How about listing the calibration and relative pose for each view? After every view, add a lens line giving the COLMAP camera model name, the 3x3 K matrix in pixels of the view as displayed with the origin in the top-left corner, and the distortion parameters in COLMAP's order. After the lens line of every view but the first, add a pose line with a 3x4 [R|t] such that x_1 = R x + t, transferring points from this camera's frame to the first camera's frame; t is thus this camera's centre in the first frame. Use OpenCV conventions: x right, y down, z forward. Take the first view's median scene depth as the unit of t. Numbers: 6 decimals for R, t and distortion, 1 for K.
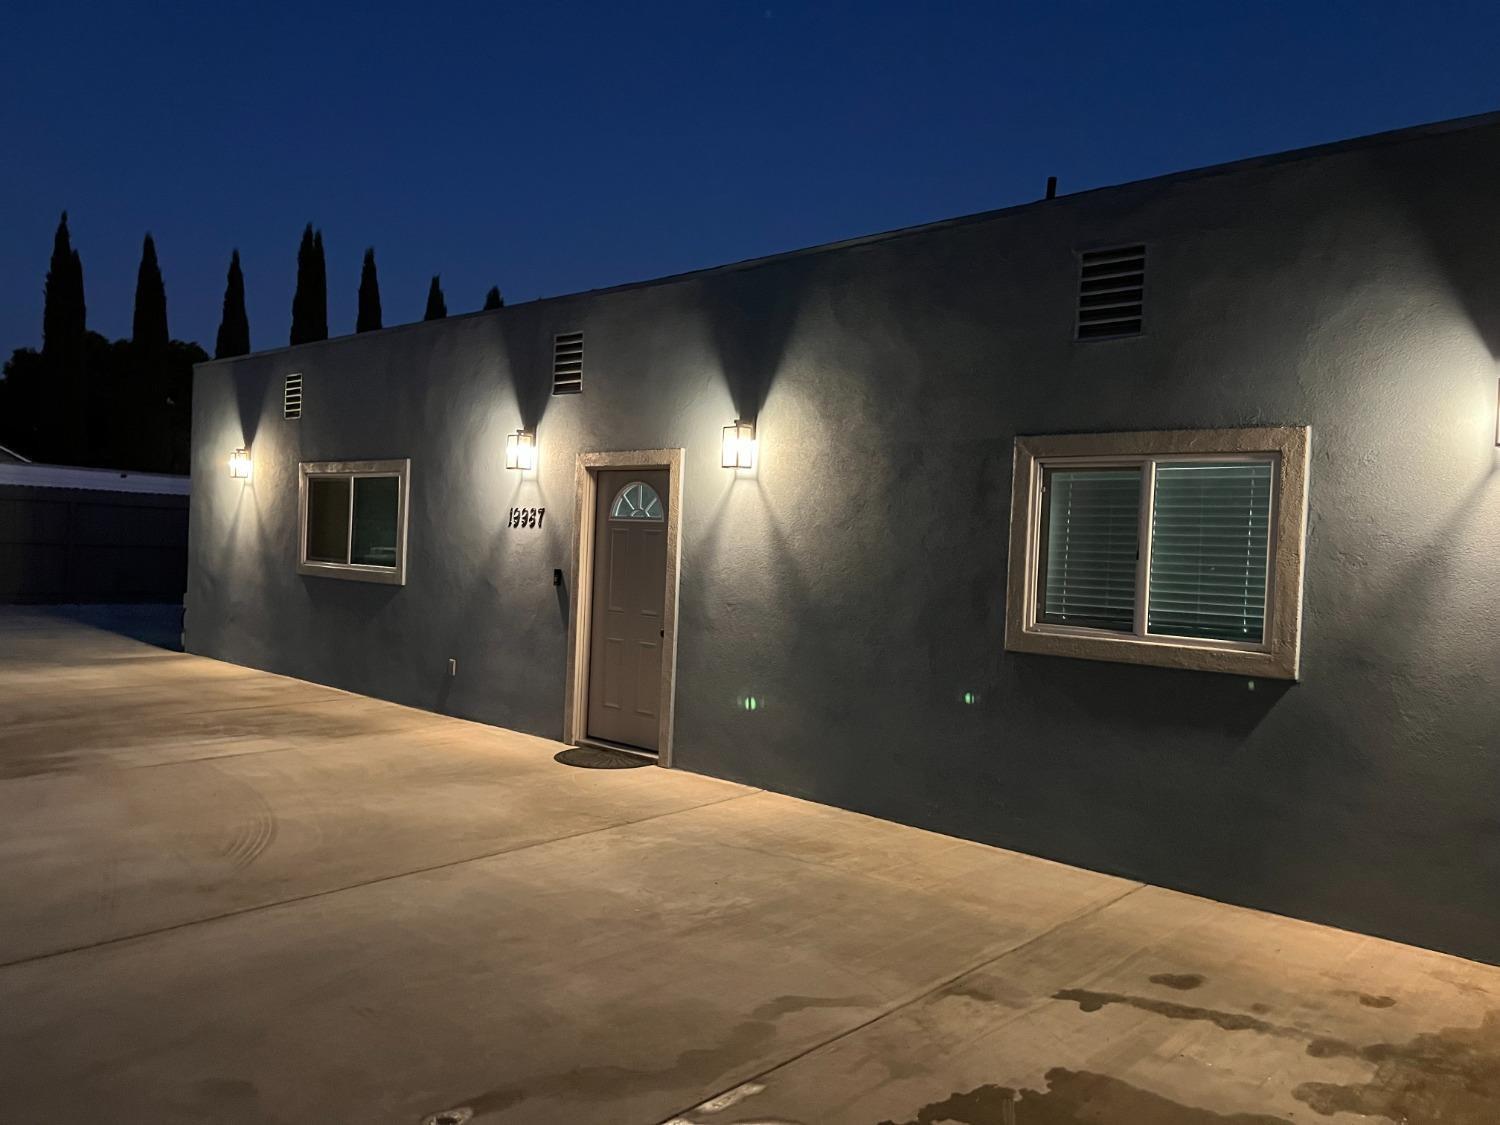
lens RADIAL K [[1128.1, 0, 759.1], [0, 1128.1, 565.3], [0, 0, 1]] dist [0.058889, -0.066888]
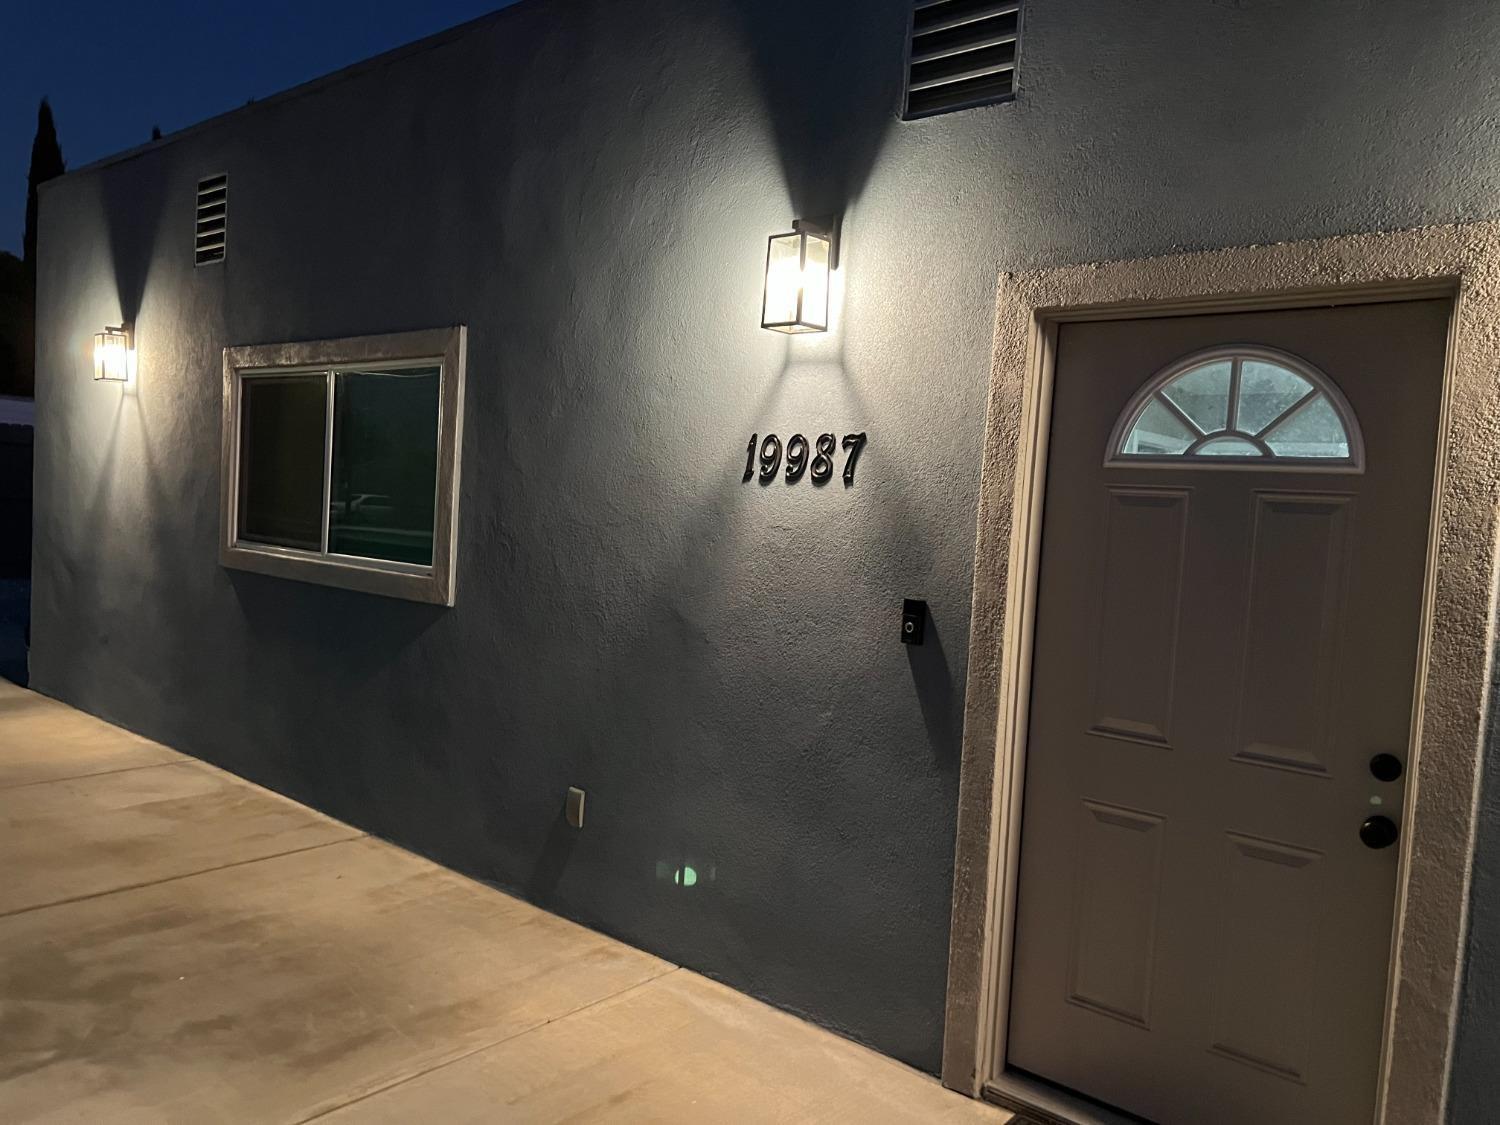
lens RADIAL K [[1128.1, 0, 739.5], [0, 1128.1, 561.4], [0, 0, 1]] dist [0.058889, -0.066888]
pose [[0.999560, 0.012232, 0.027032, -0.218849], [-0.013182, 0.999291, 0.035261, -0.018928], [-0.026582, -0.035602, 0.999012, 0.566452]]
